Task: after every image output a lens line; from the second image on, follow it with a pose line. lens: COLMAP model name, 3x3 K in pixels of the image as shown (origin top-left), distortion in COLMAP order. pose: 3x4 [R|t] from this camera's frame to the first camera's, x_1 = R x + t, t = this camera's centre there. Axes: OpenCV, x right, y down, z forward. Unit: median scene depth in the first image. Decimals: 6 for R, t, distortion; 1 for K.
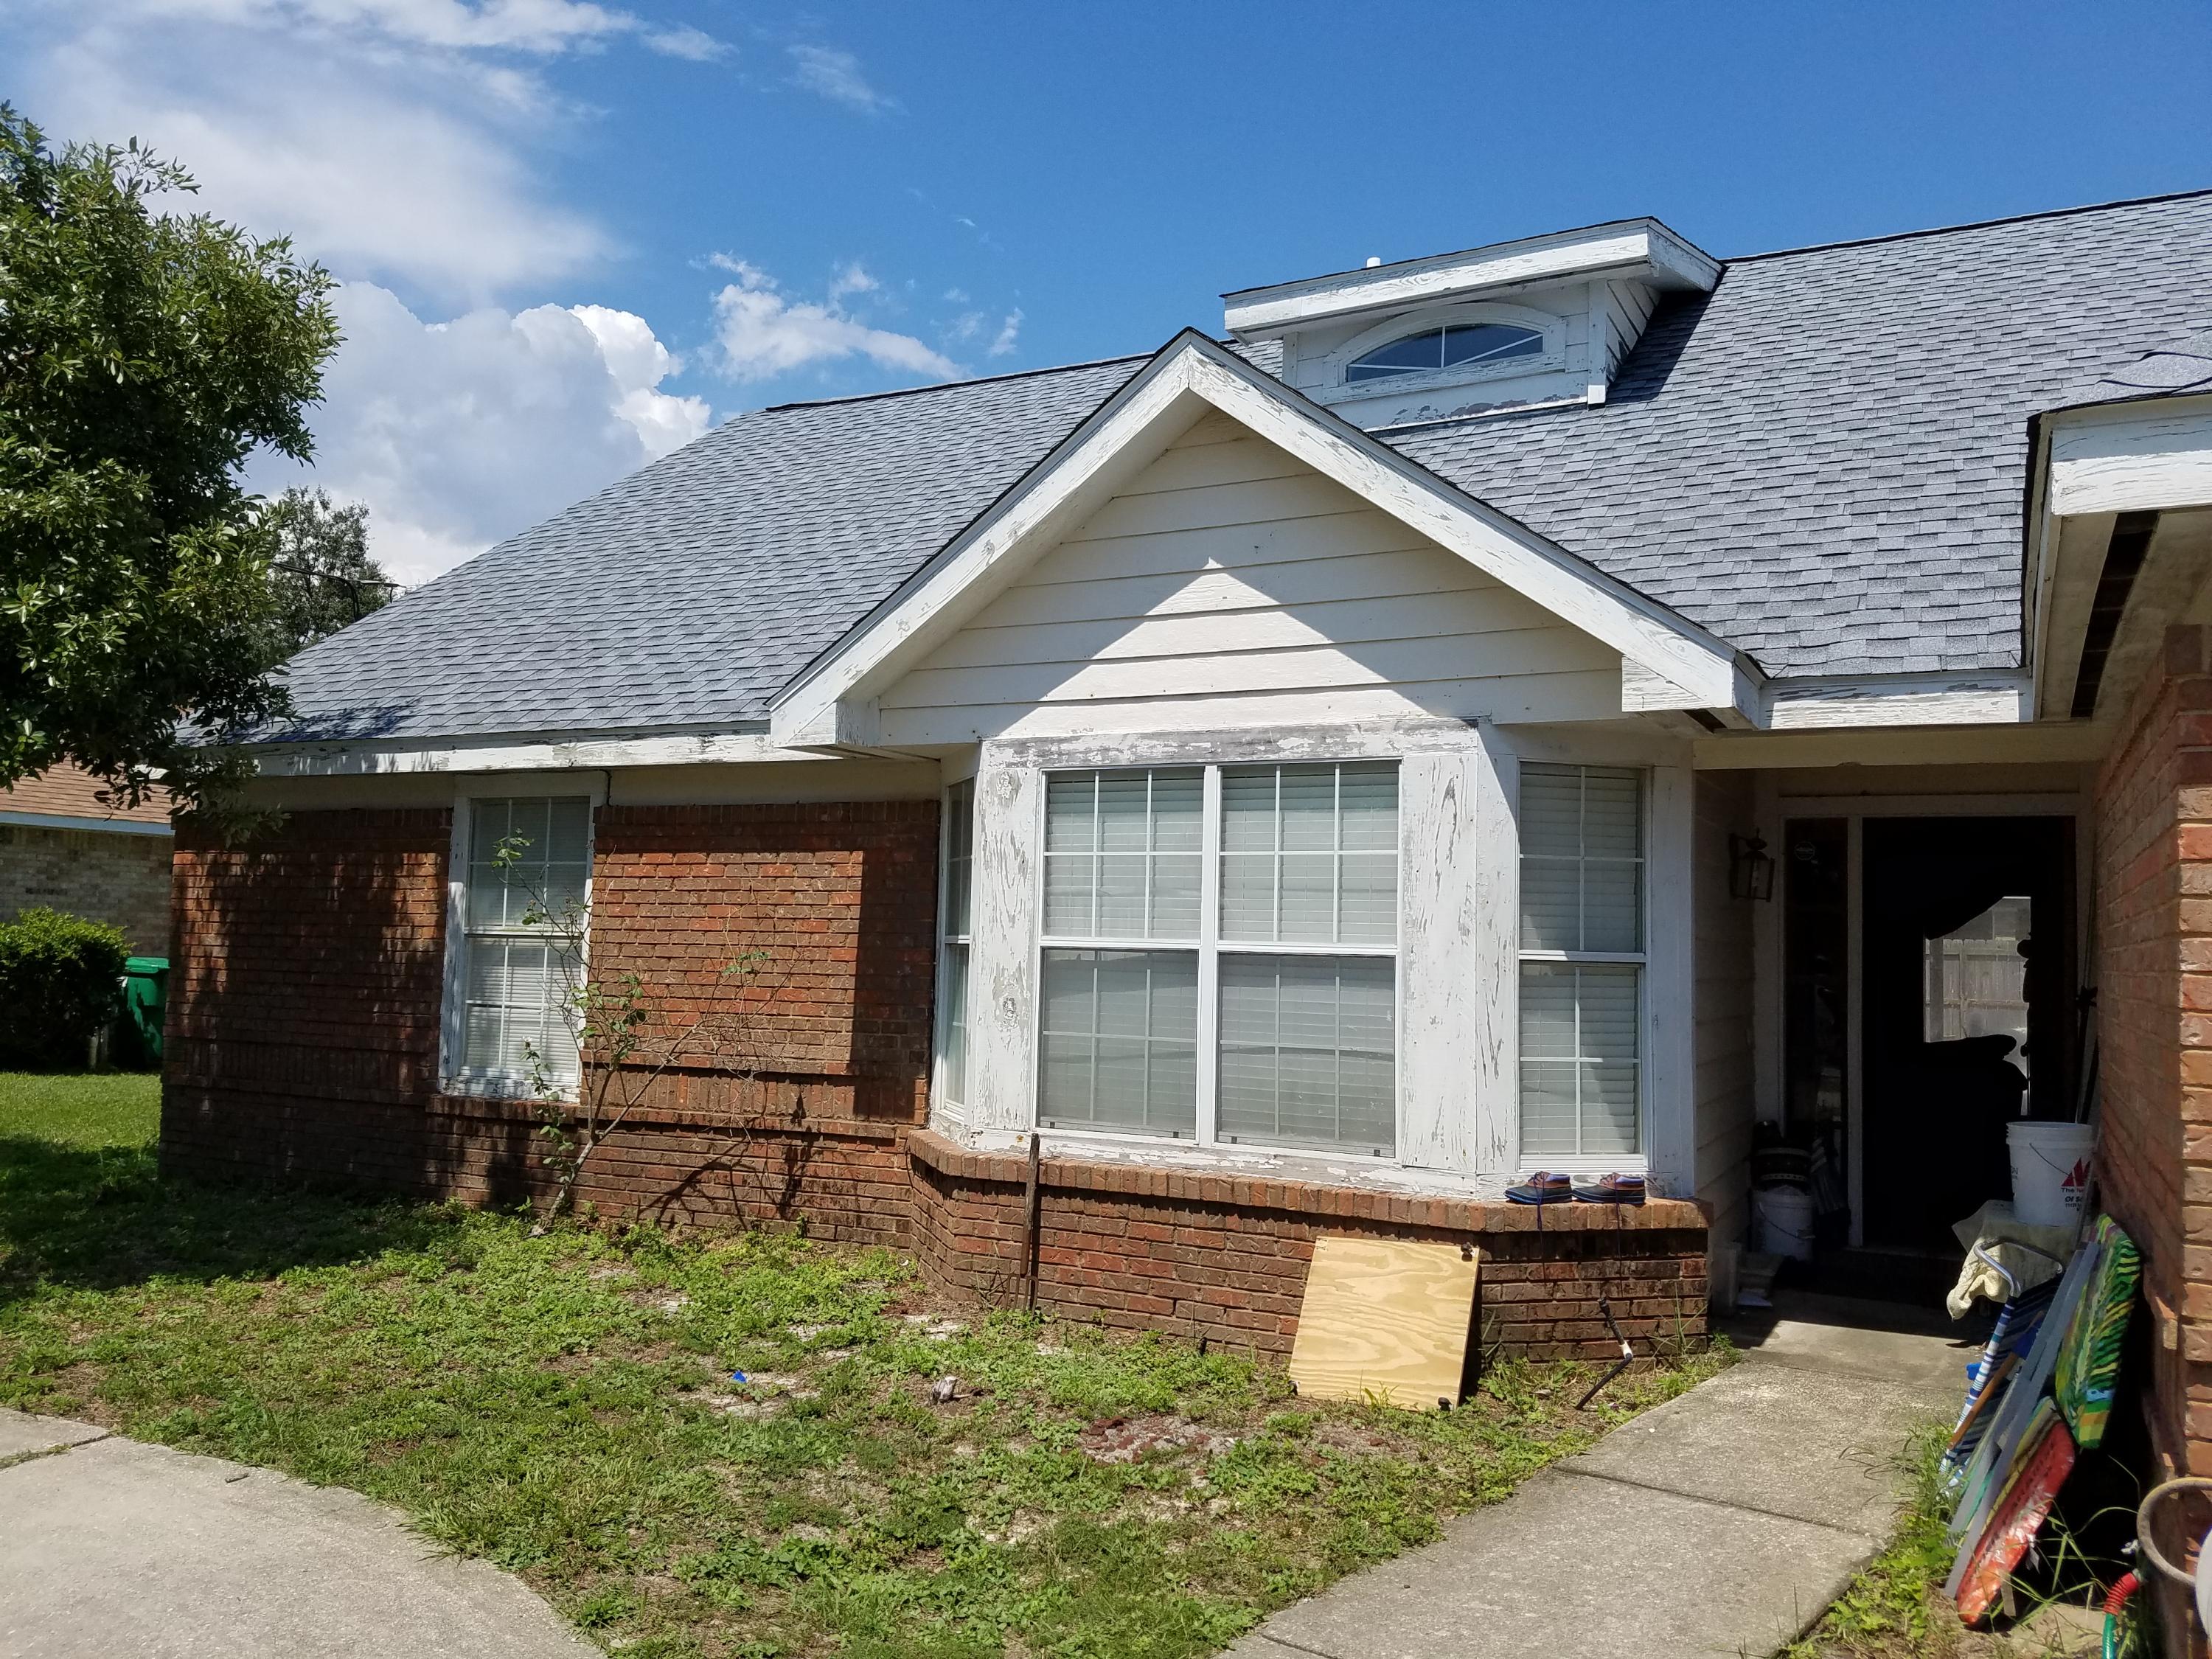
lens RADIAL K [[1737.9, 0, 1088.2], [0, 1737.9, 835.2], [0, 0, 1]] dist [0.063996, -0.062633]
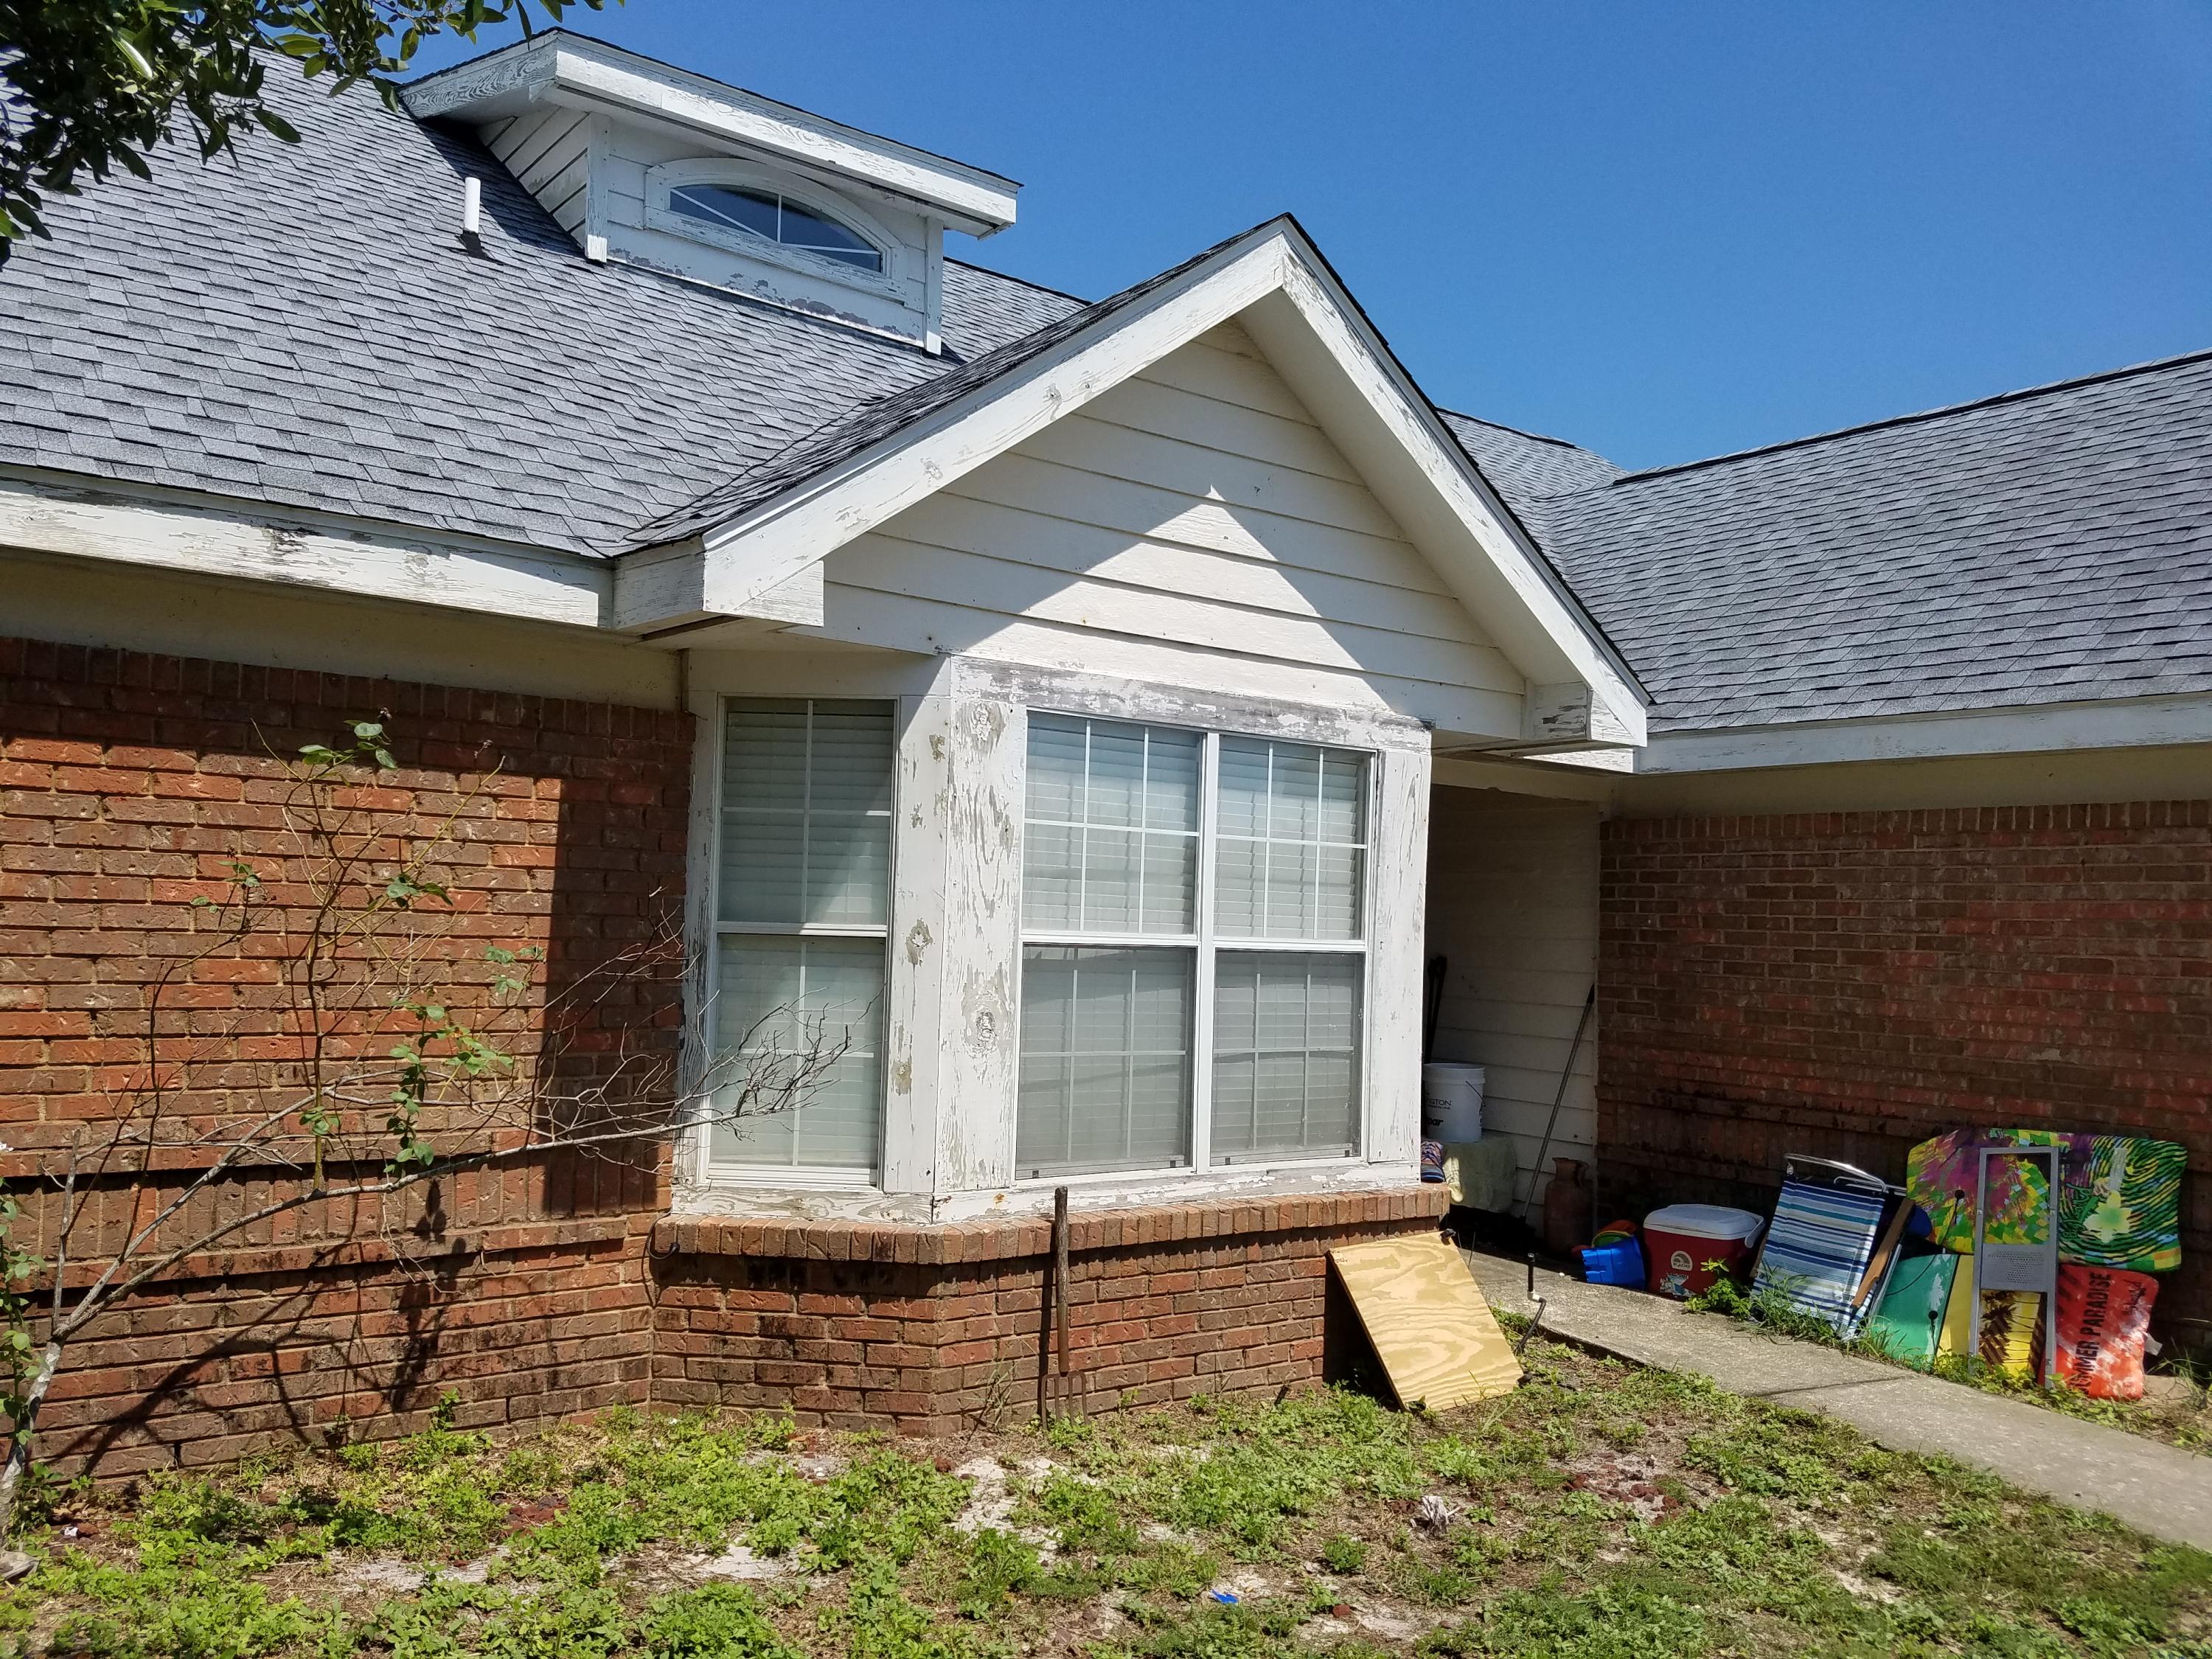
lens RADIAL K [[1737.9, 0, 1117.6], [0, 1737.9, 899.2], [0, 0, 1]] dist [0.063996, -0.062633]
pose [[0.414979, 0.009712, 0.909779, -0.708265], [-0.078167, 0.996626, 0.025015, 0.023423], [-0.906467, -0.081496, 0.414339, 0.661252]]
